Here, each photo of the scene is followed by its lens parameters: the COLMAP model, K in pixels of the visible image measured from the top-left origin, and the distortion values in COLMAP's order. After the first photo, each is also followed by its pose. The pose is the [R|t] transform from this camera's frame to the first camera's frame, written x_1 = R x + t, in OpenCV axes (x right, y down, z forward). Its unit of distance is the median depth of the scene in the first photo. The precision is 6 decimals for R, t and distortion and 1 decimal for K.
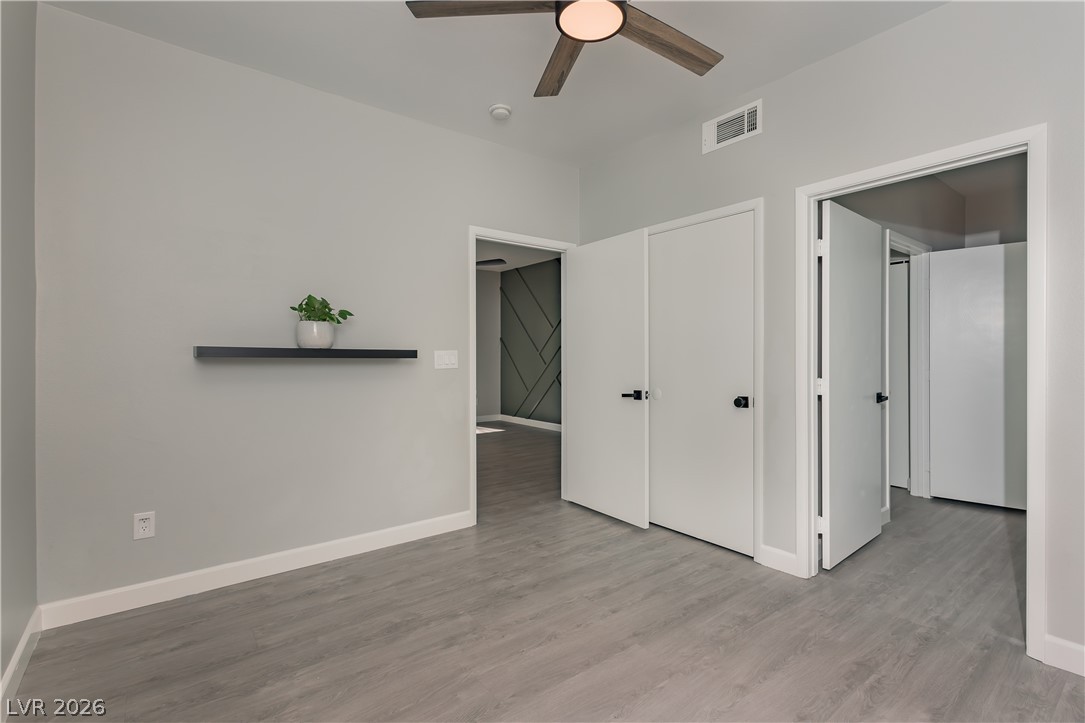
lens RADIAL K [[488.7, 0, 544.8], [0, 488.7, 356.2], [0, 0, 1]] dist [-0.003980, -0.000826]
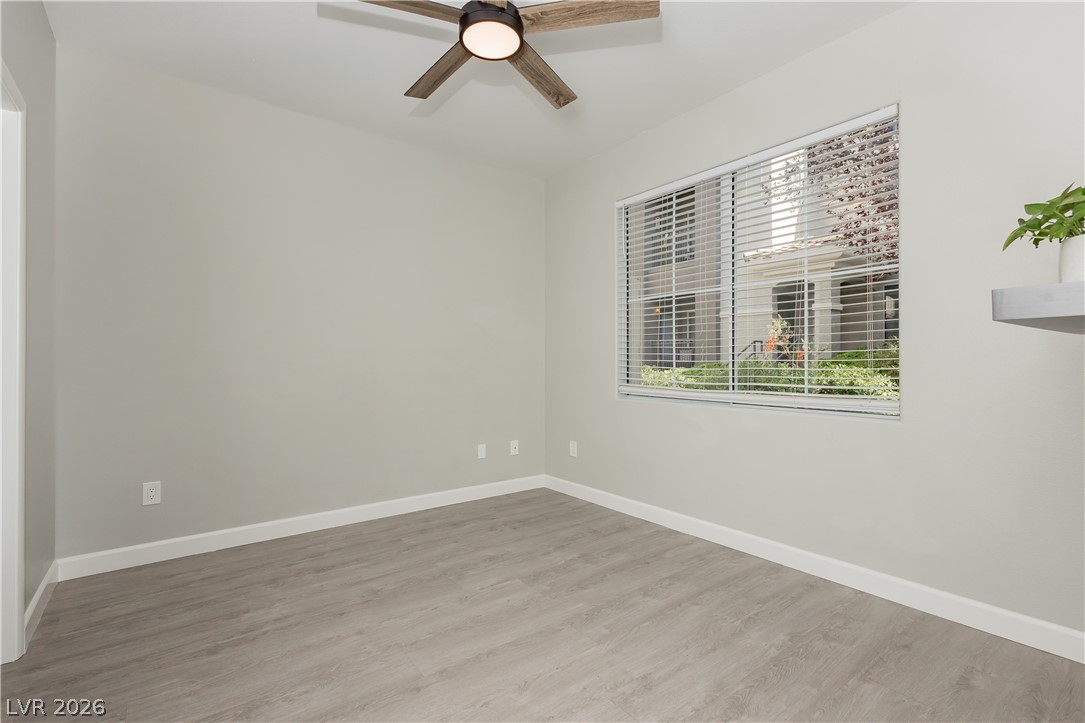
lens RADIAL K [[488.7, 0, 539.9], [0, 488.7, 364.2], [0, 0, 1]] dist [-0.003980, -0.000826]
pose [[-0.999997, 0.001868, -0.001300, -0.013145], [0.001857, 0.999960, 0.008731, 0.040348], [0.001316, 0.008728, -0.999961, 1.938890]]
